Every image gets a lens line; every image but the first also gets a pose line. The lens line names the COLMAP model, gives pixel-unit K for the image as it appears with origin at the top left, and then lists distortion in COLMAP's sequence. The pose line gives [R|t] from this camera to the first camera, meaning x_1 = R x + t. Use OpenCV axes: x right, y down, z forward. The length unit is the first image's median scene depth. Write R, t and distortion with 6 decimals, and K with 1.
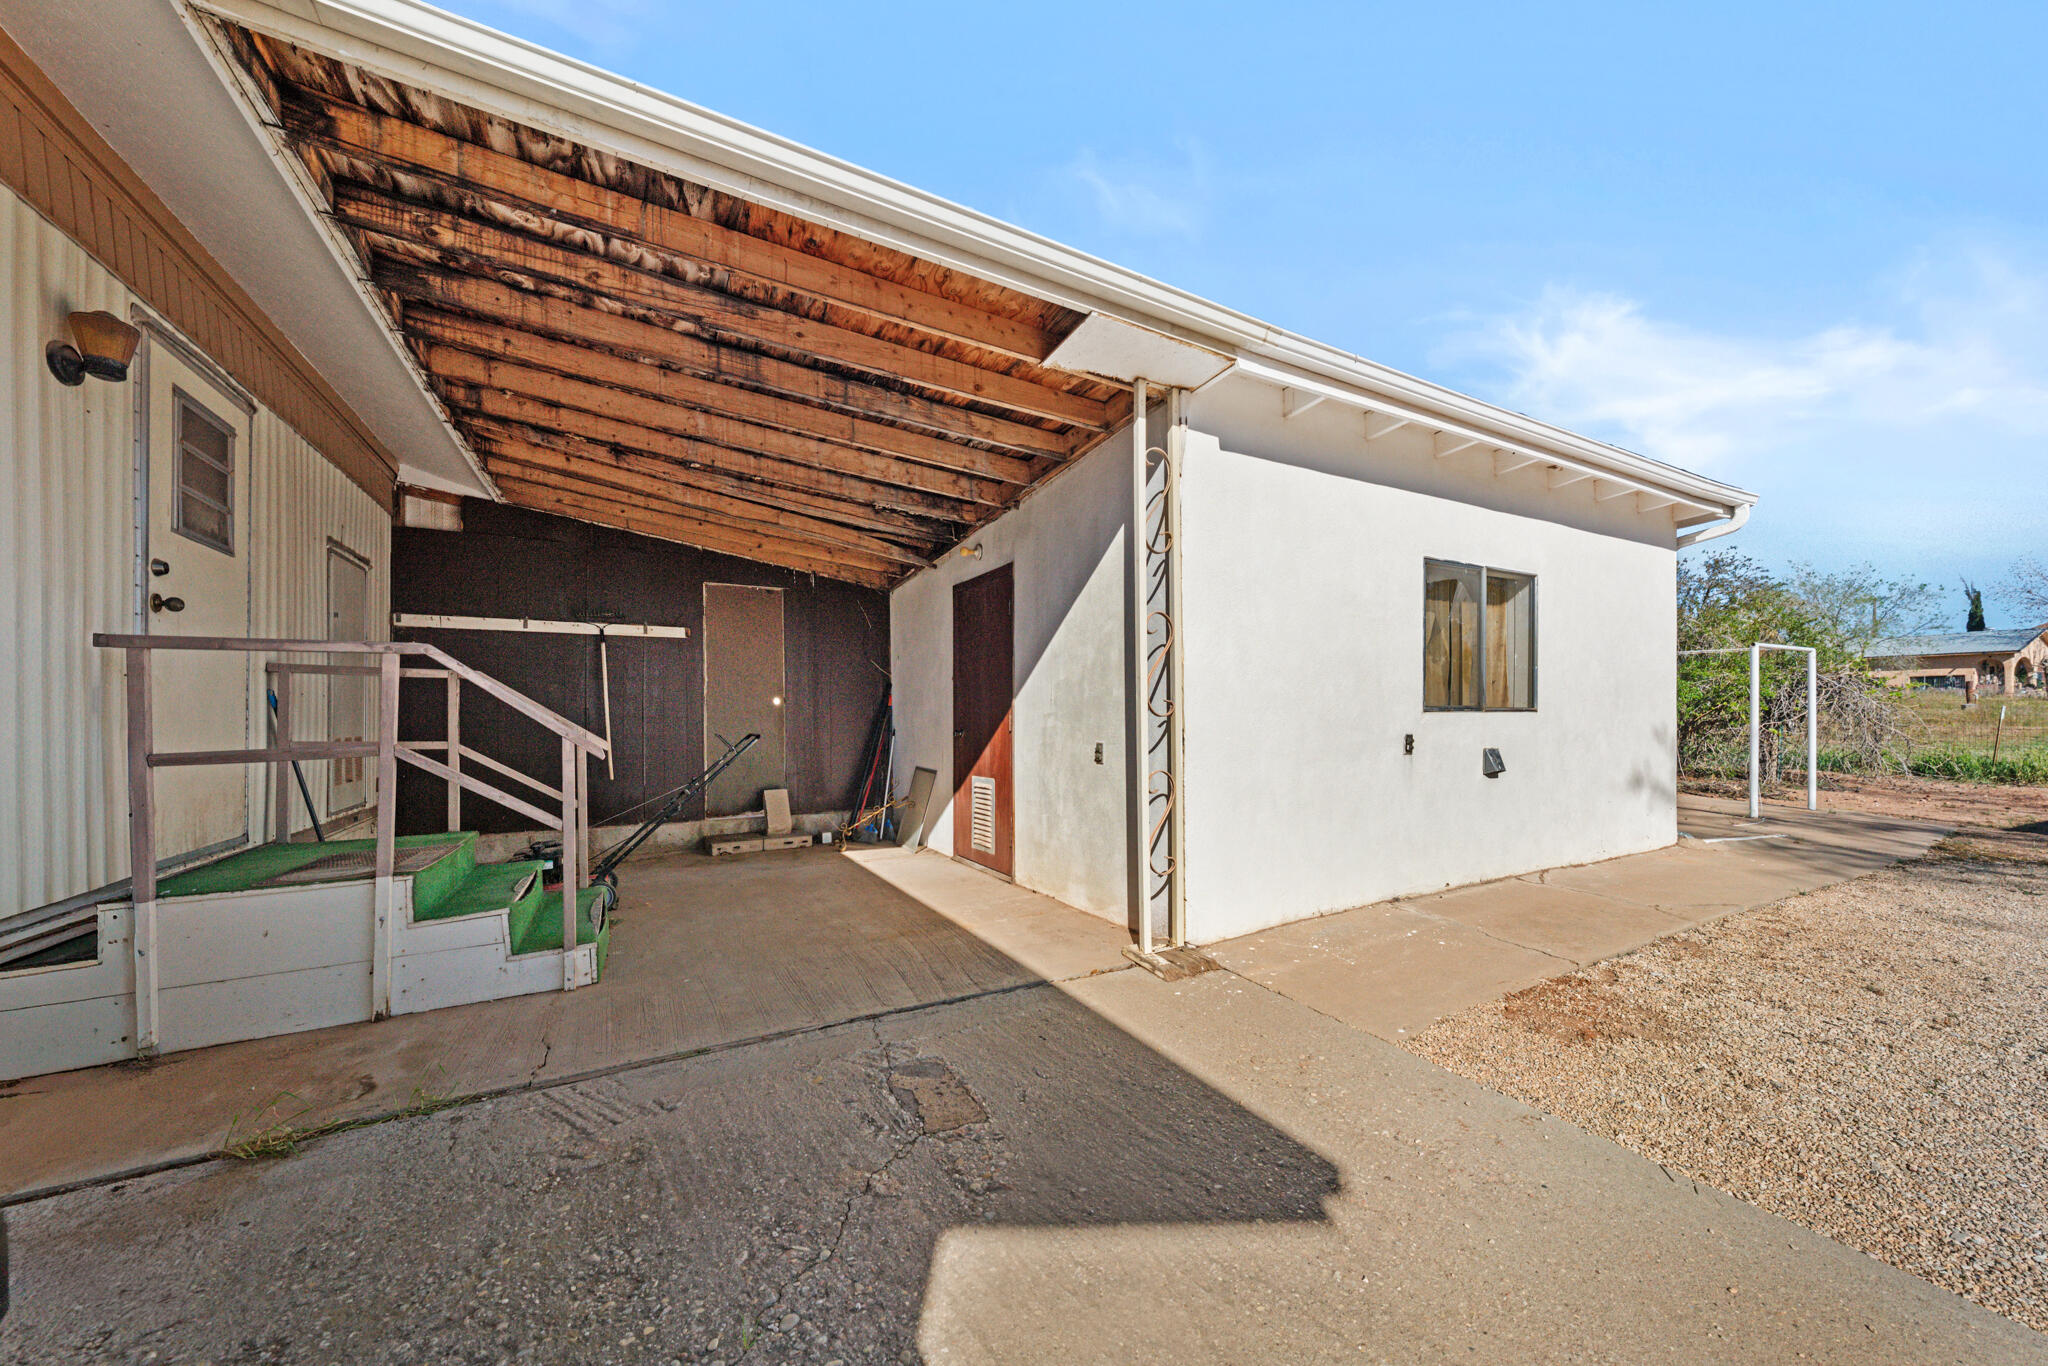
lens RADIAL K [[712.1, 0, 995.3], [0, 712.1, 735.2], [0, 0, 1]] dist [-0.001339, 0.000013]
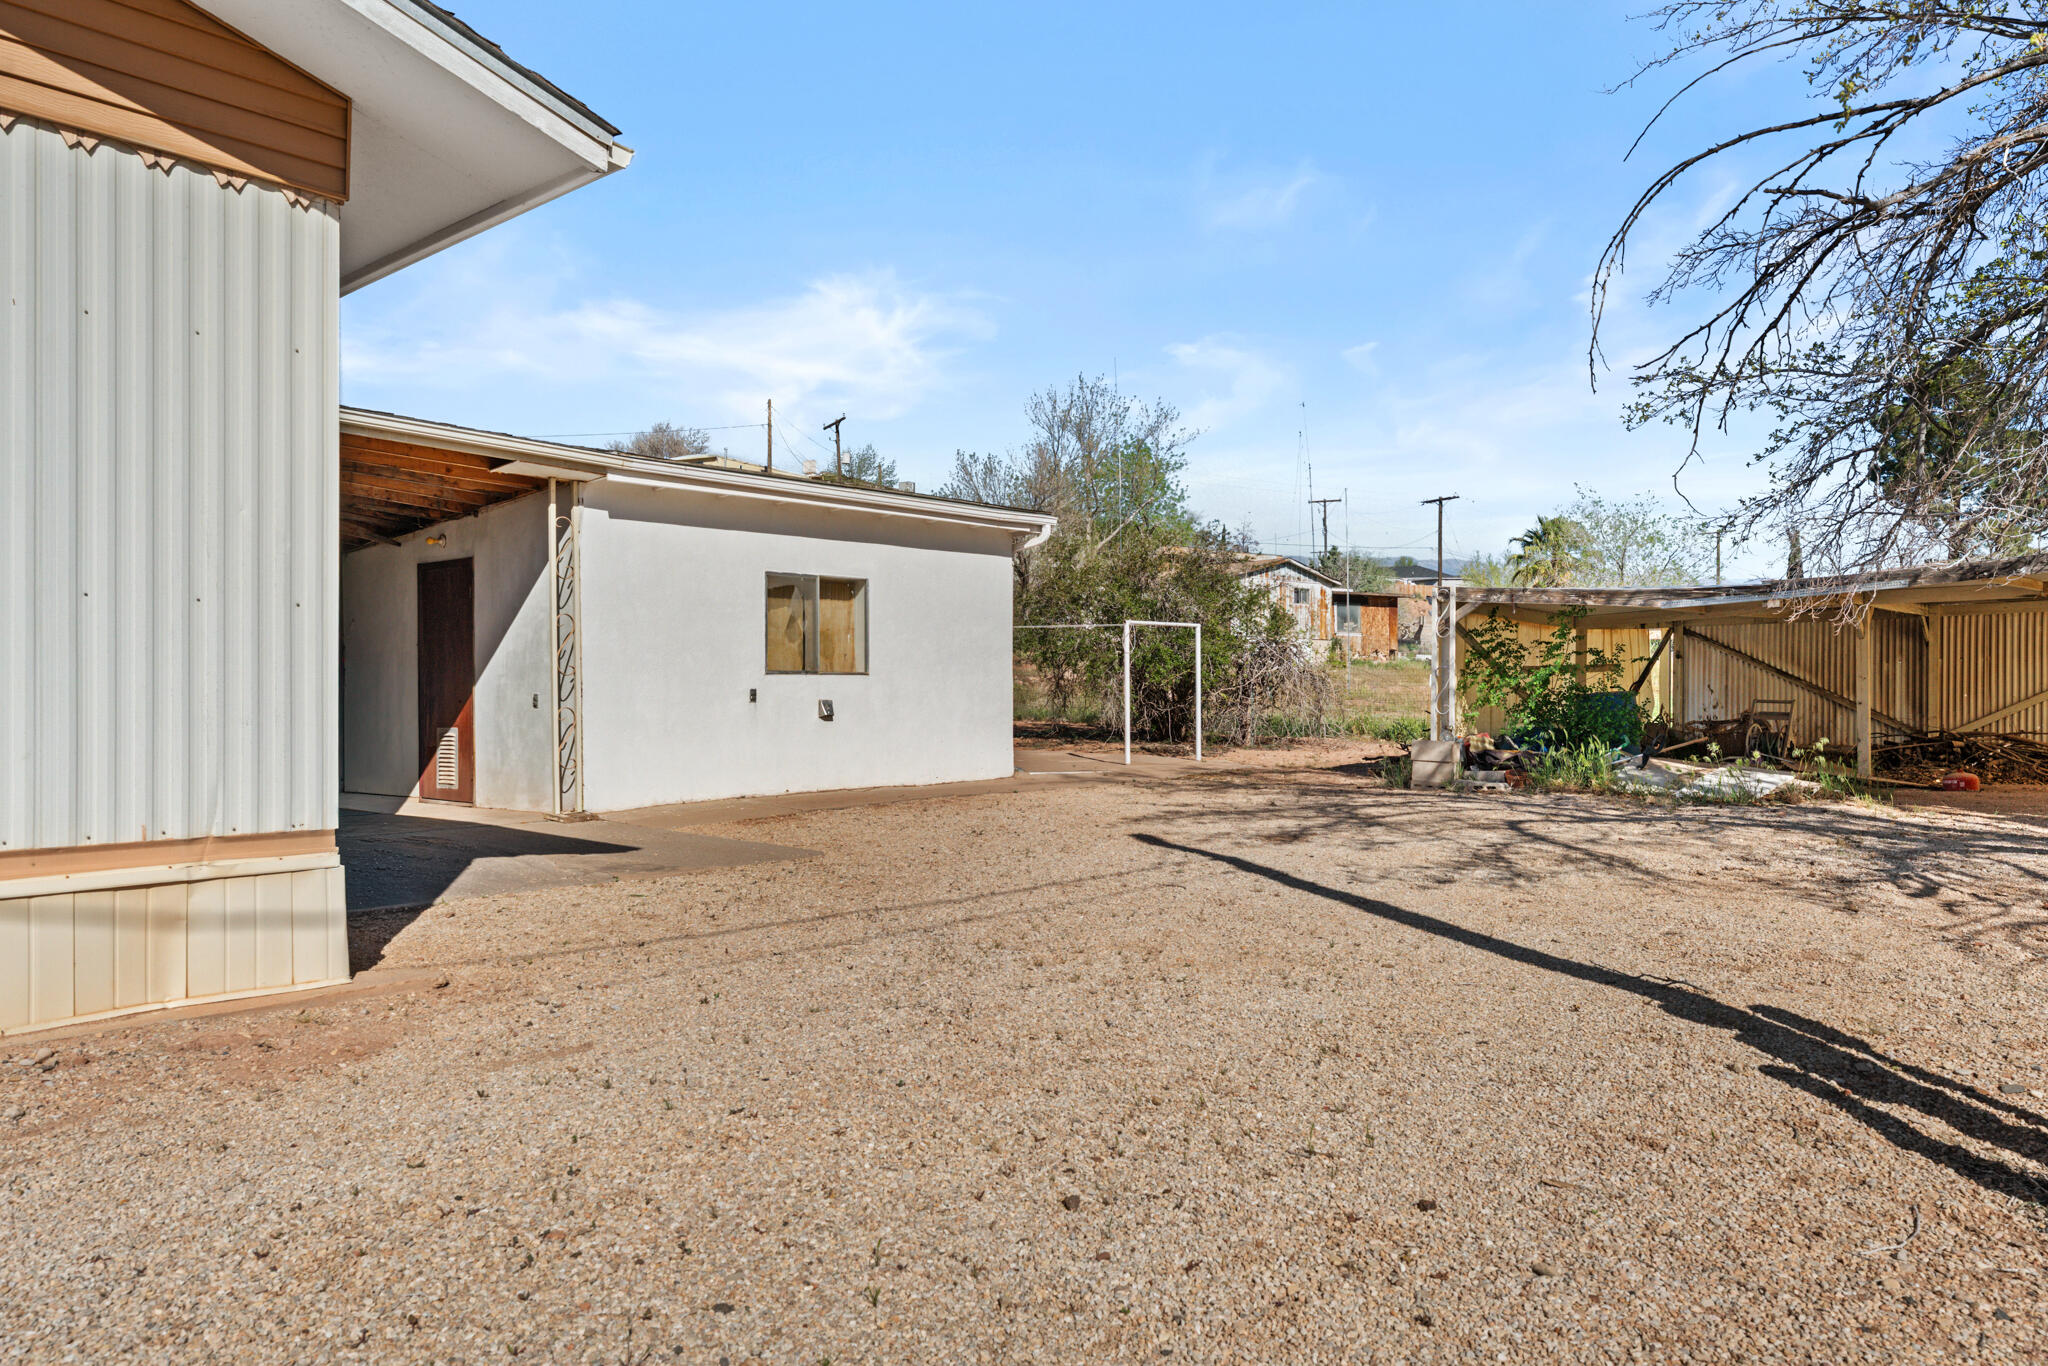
lens RADIAL K [[1436.3, 0, 1028.1], [0, 1436.3, 703.0], [0, 0, 1]] dist [0.001628, -0.000885]
pose [[0.923782, -0.002373, 0.382910, -0.043152], [0.008560, 0.999859, -0.014455, 0.066724], [-0.382822, 0.016631, 0.923672, -1.767123]]
